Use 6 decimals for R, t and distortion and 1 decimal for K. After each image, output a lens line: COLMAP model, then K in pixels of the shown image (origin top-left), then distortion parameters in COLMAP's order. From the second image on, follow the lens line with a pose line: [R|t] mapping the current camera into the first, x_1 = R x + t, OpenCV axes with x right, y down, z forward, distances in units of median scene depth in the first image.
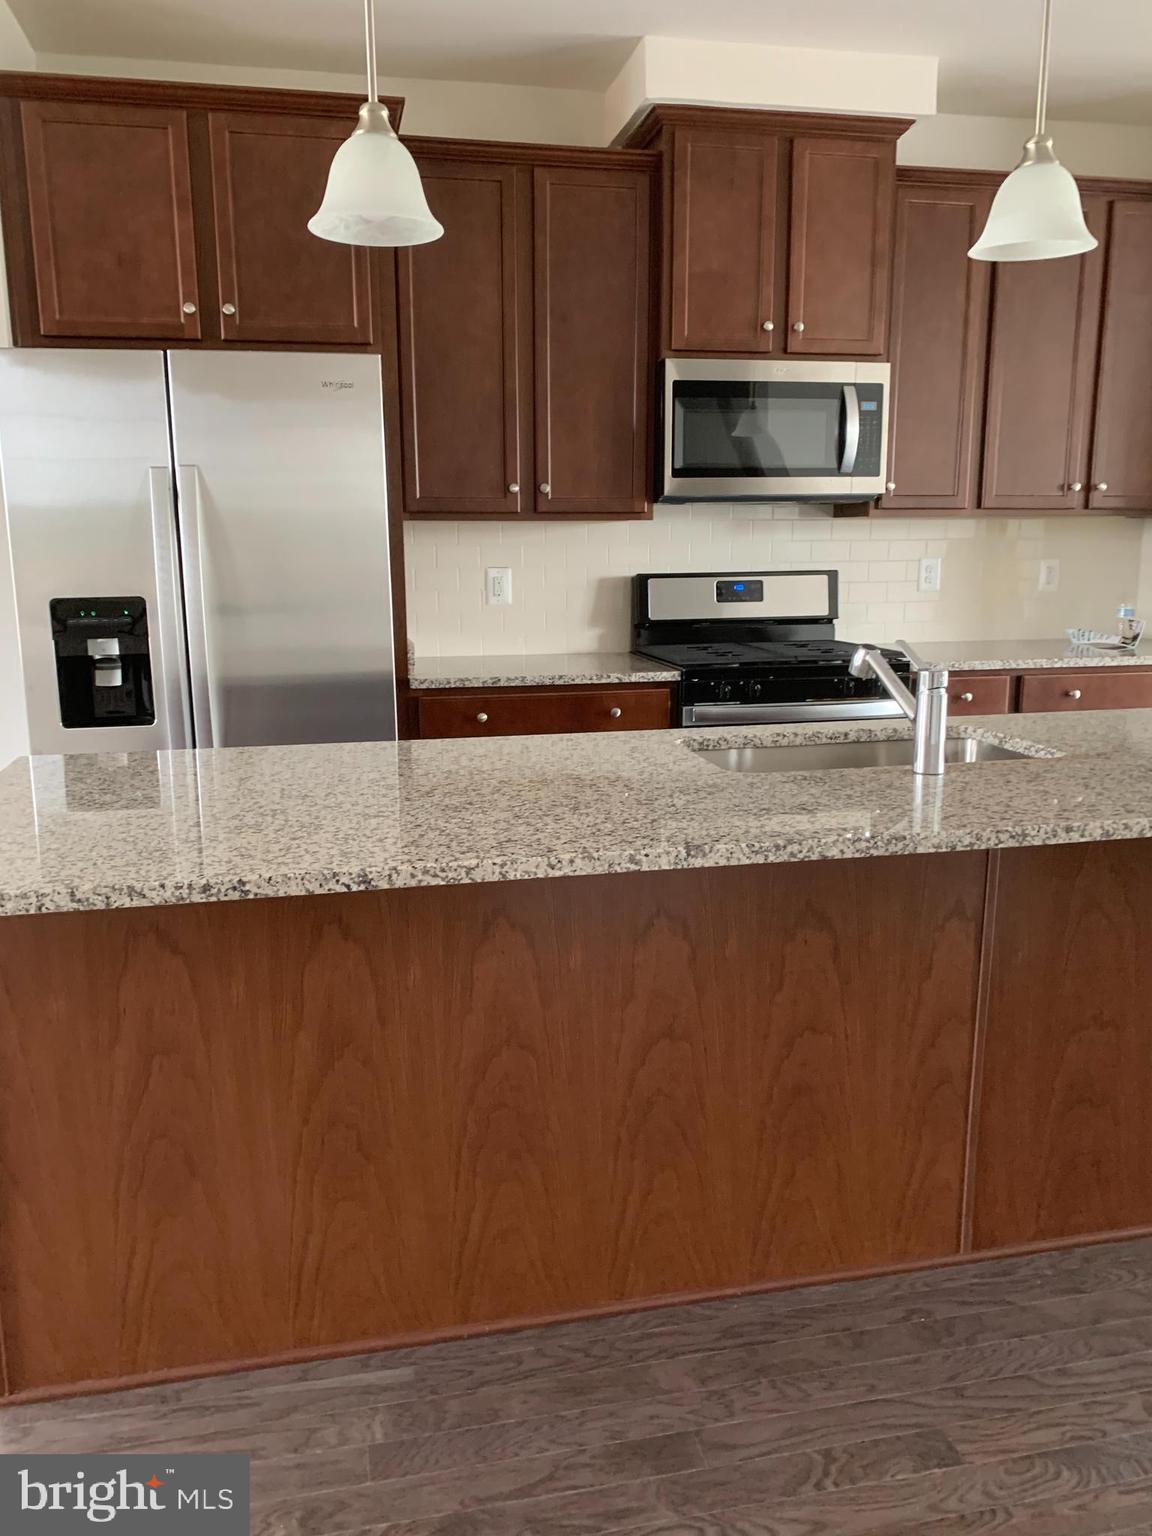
lens RADIAL K [[1185.1, 0, 580.1], [0, 1185.1, 763.9], [0, 0, 1]] dist [0.006372, -0.000971]
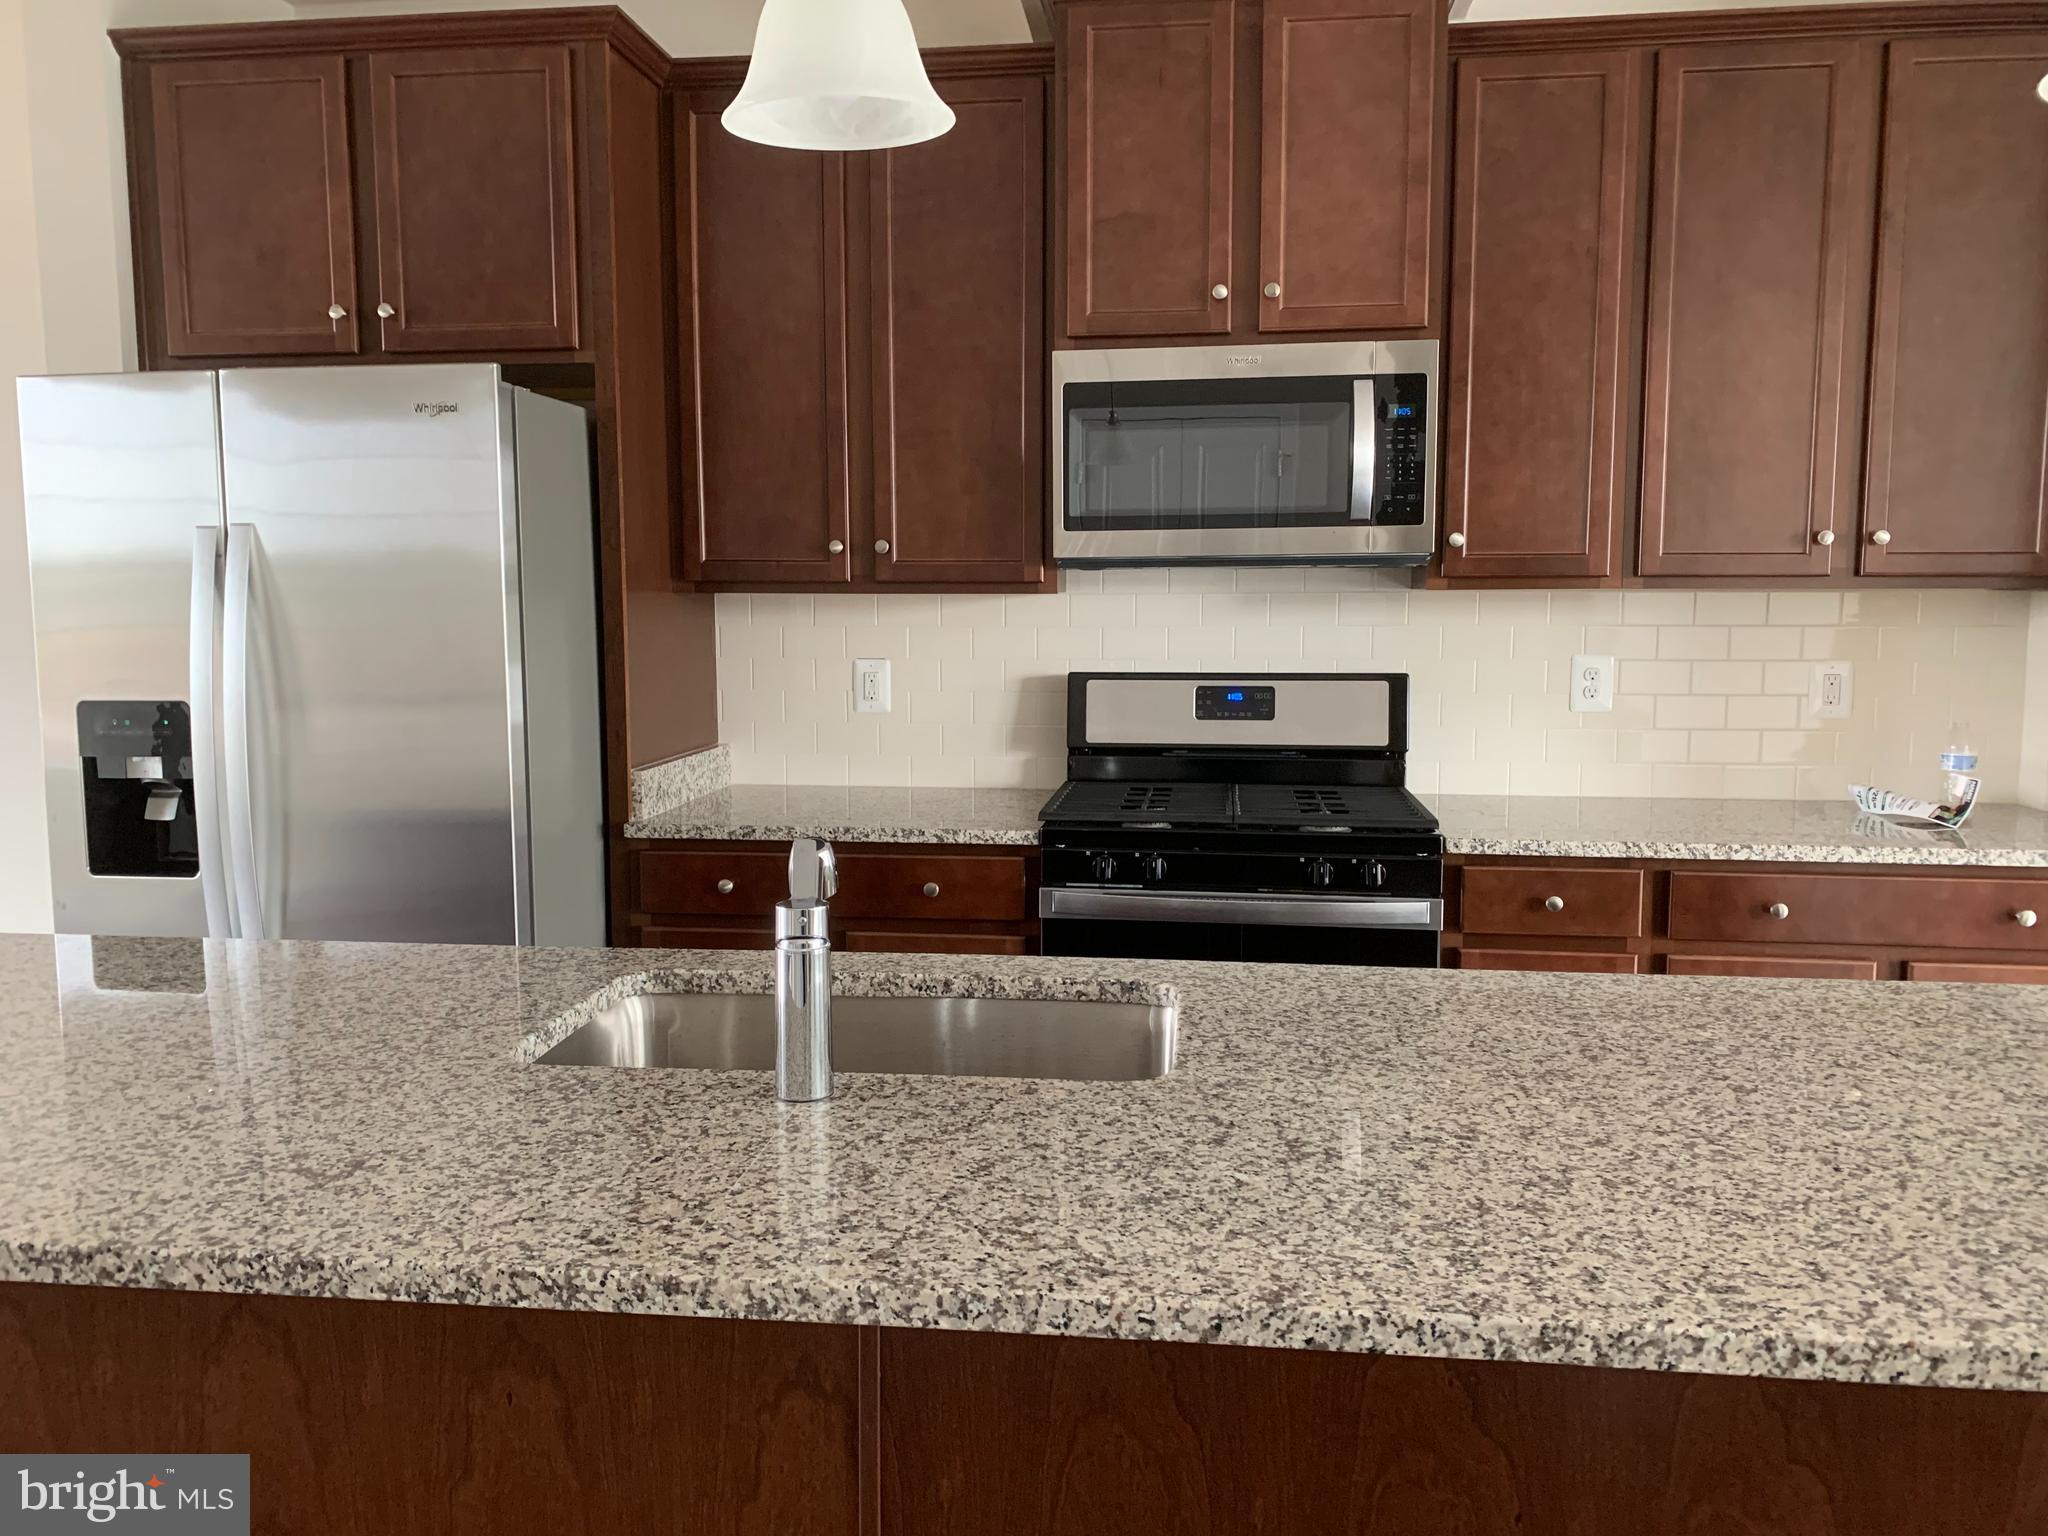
lens RADIAL K [[1585.4, 0, 1025.0], [0, 1585.4, 738.9], [0, 0, 1]] dist [0.018284, 0.007994]
pose [[0.944080, 0.036118, -0.327732, 0.399250], [-0.067155, 0.994210, -0.083882, -0.063811], [0.322805, 0.101200, 0.941040, 0.226145]]
